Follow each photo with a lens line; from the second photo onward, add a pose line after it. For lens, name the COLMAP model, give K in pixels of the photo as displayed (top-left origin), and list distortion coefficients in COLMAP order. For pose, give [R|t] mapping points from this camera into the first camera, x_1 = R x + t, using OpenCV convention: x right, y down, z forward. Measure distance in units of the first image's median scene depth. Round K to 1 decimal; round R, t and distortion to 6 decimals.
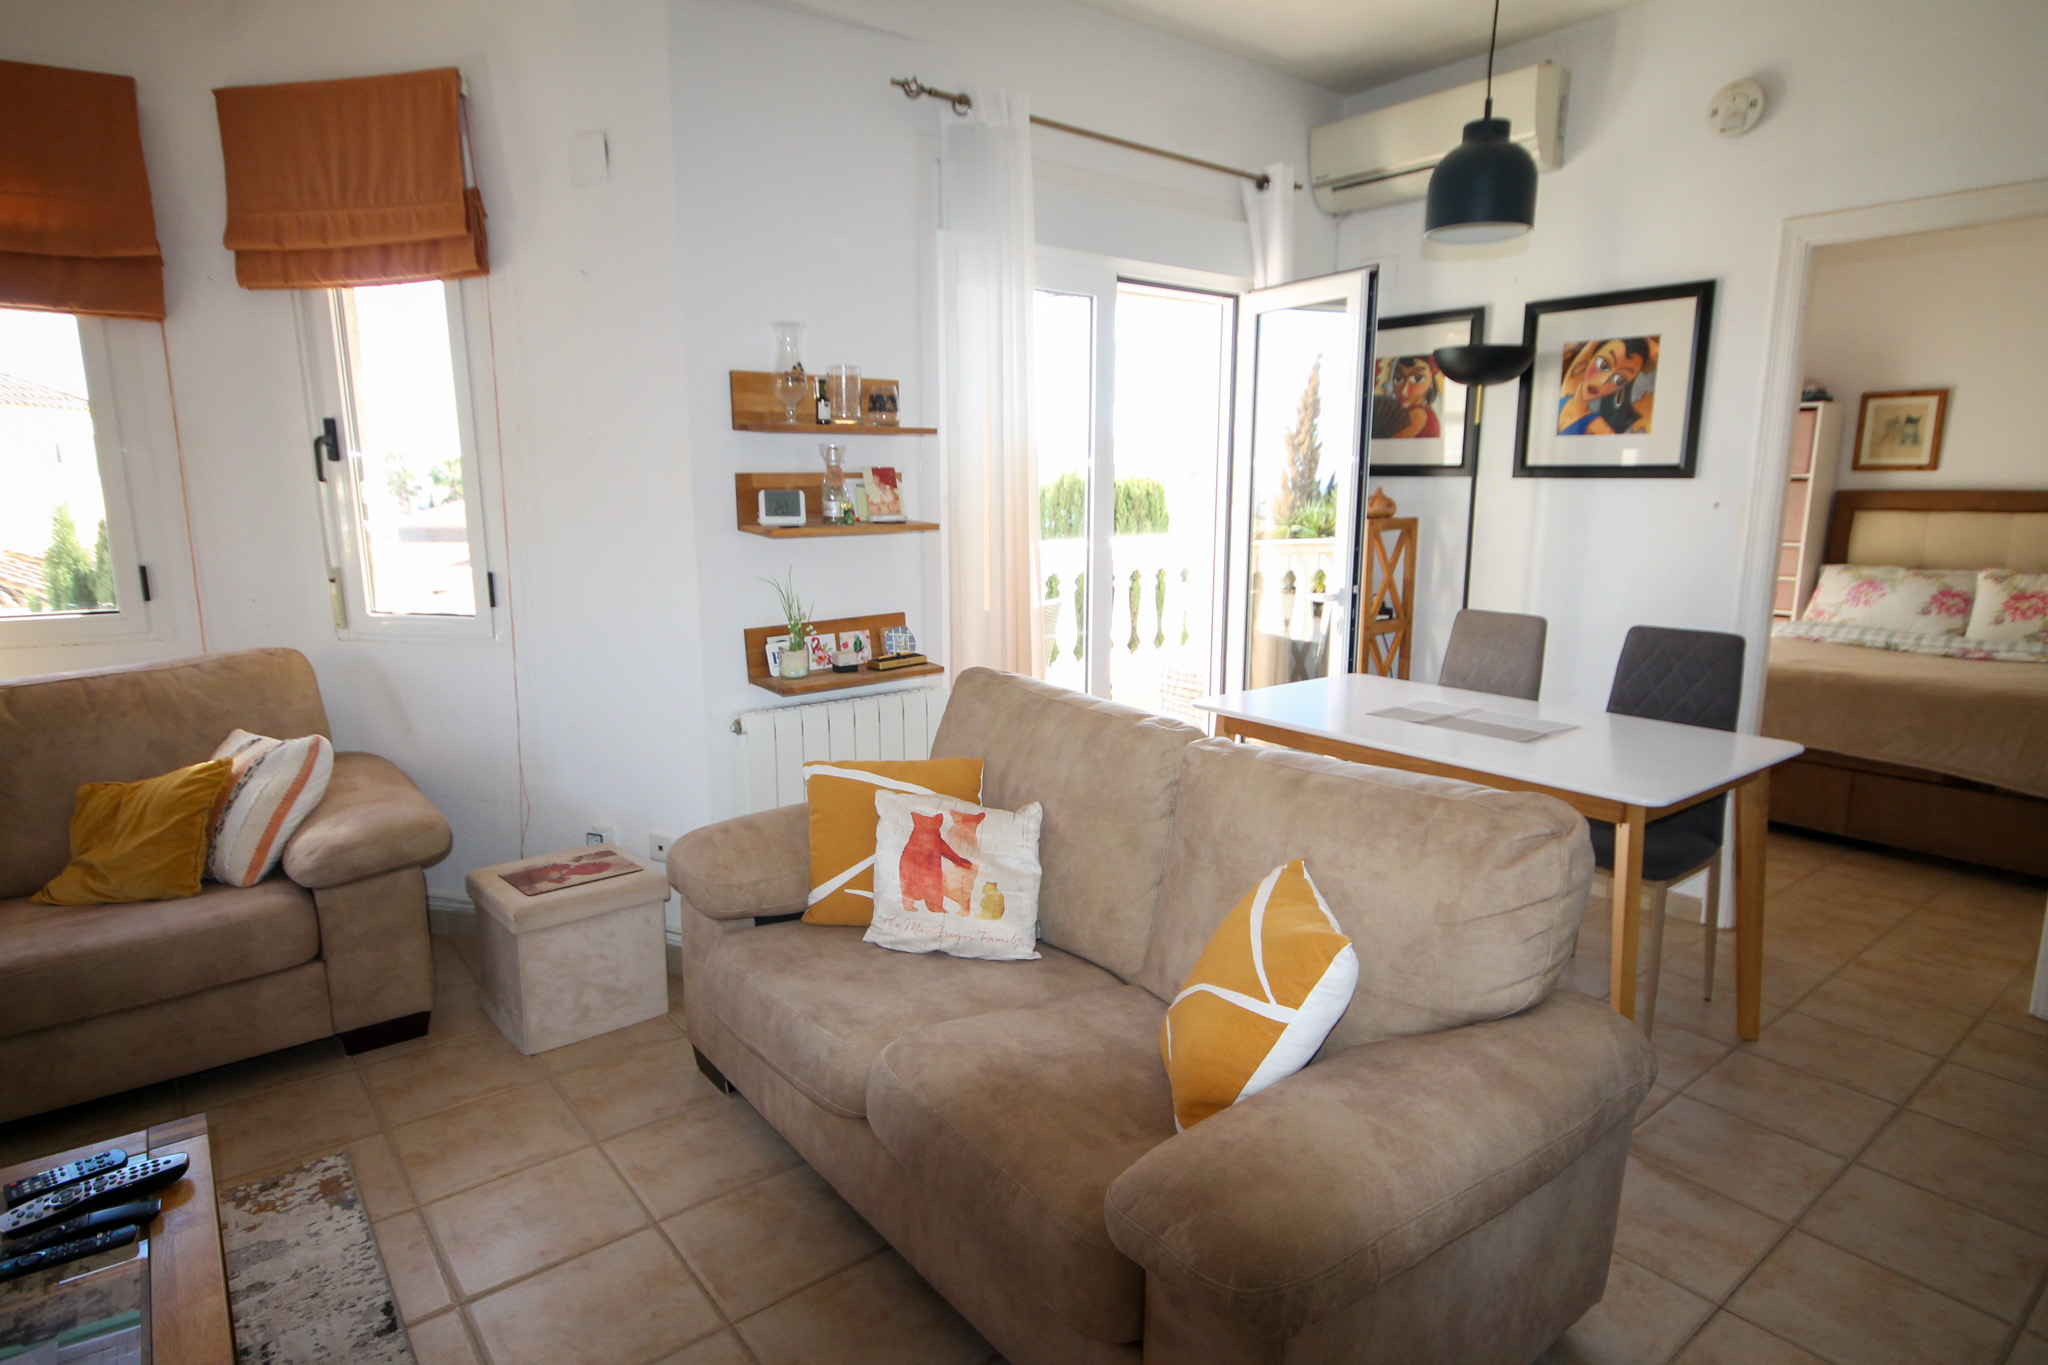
lens RADIAL K [[1138.0, 0, 1057.0], [0, 1138.0, 678.8], [0, 0, 1]] dist [0.008239, 0.000734]
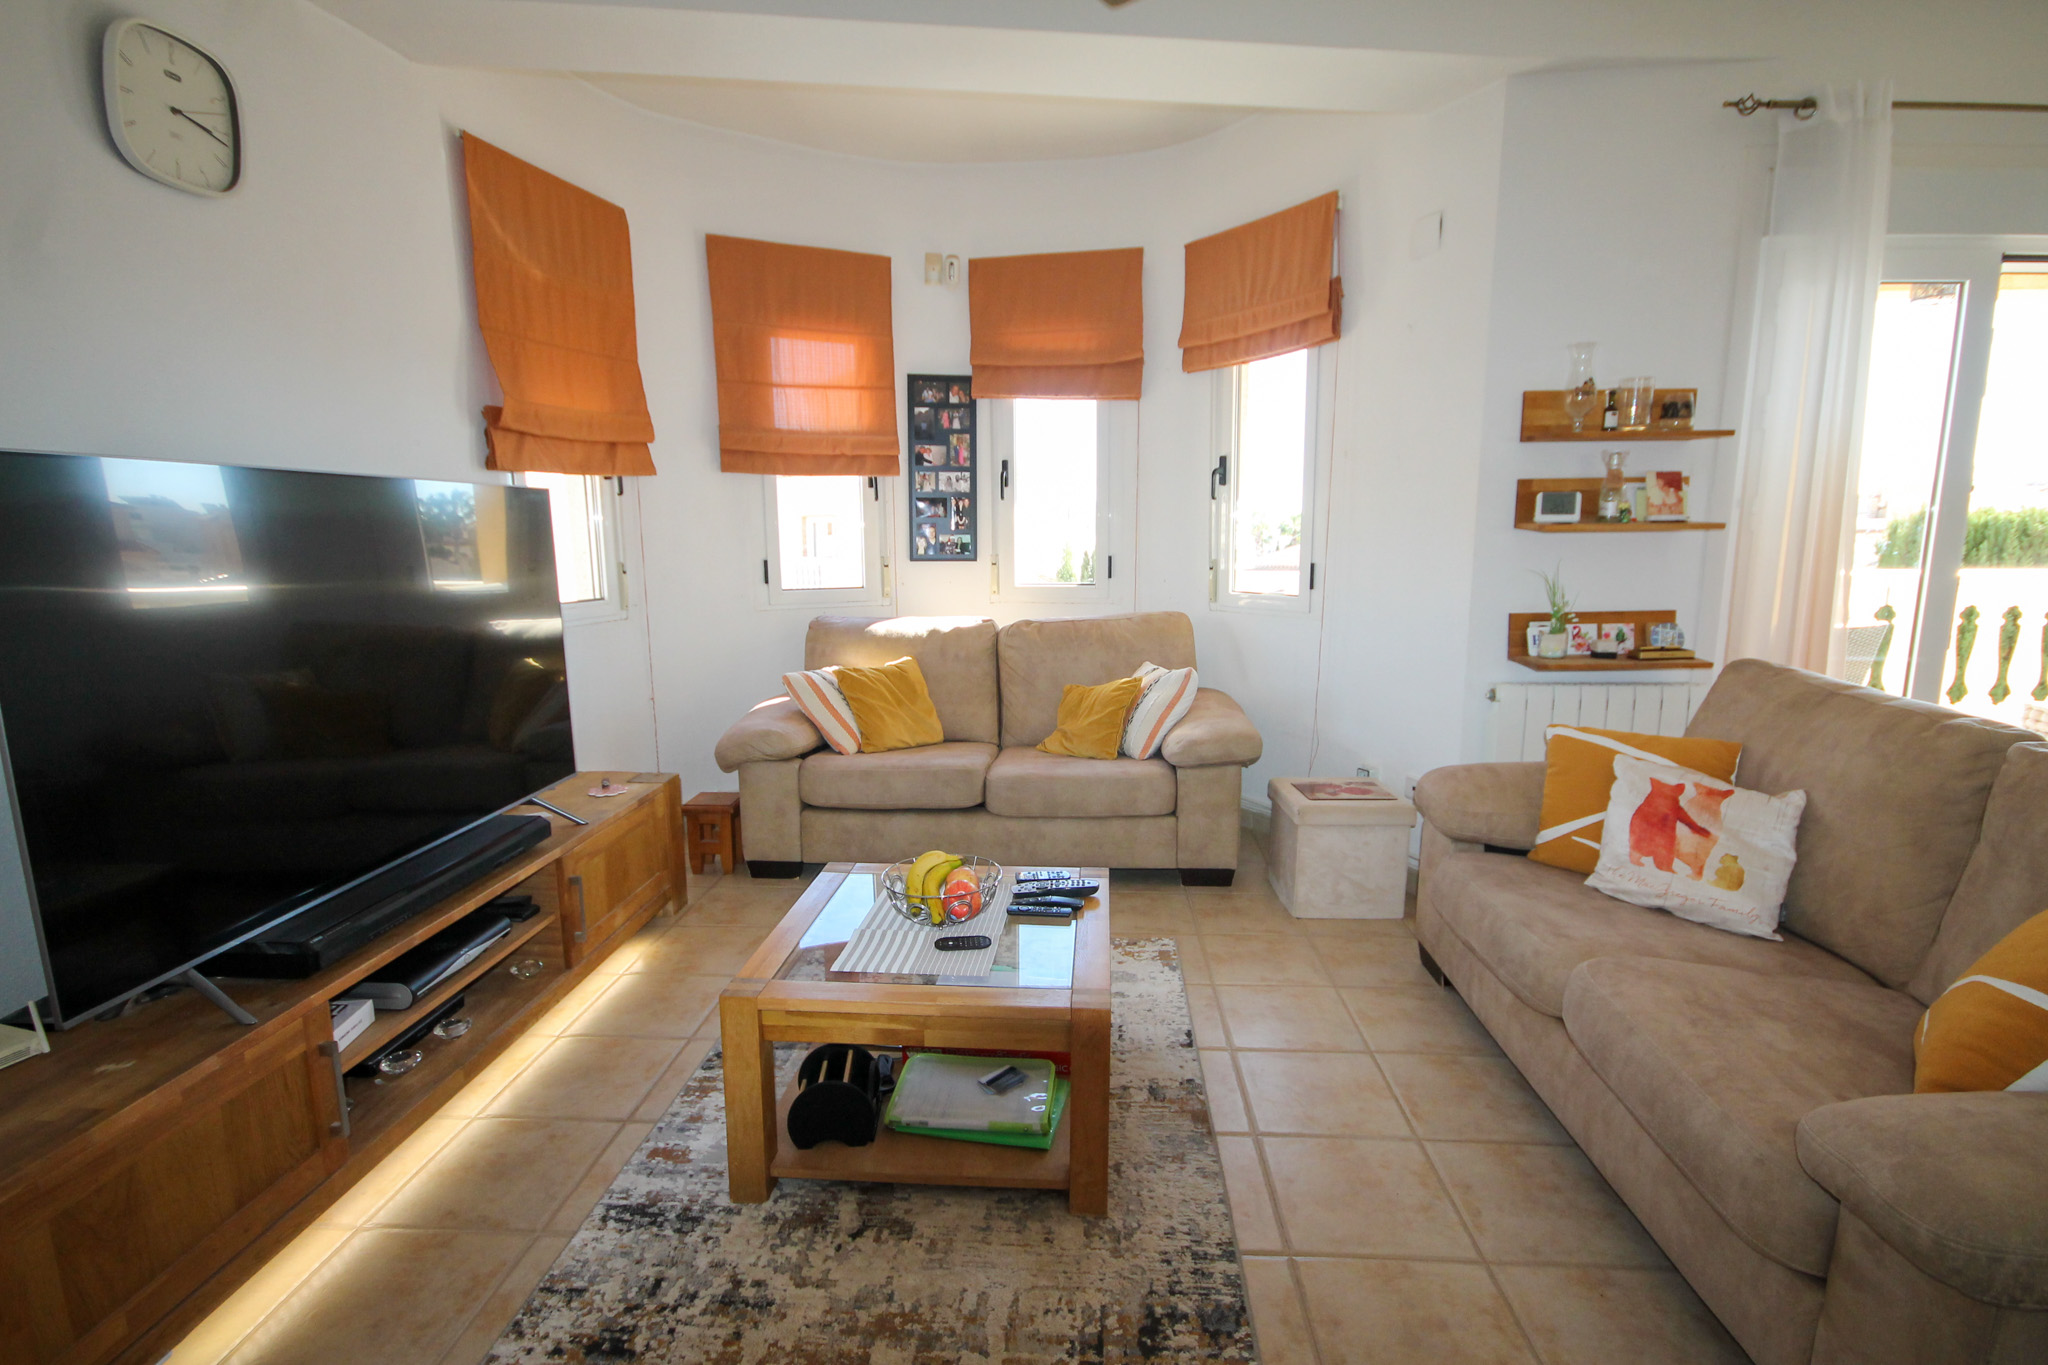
lens RADIAL K [[964.1, 0, 1024.0], [0, 964.1, 682.5], [0, 0, 1]] dist [0.014201, -0.013998]
pose [[0.730986, 0.101722, -0.674768, 0.041750], [-0.115852, 0.992972, 0.024187, 0.065986], [0.672486, 0.060493, 0.737633, -0.068333]]
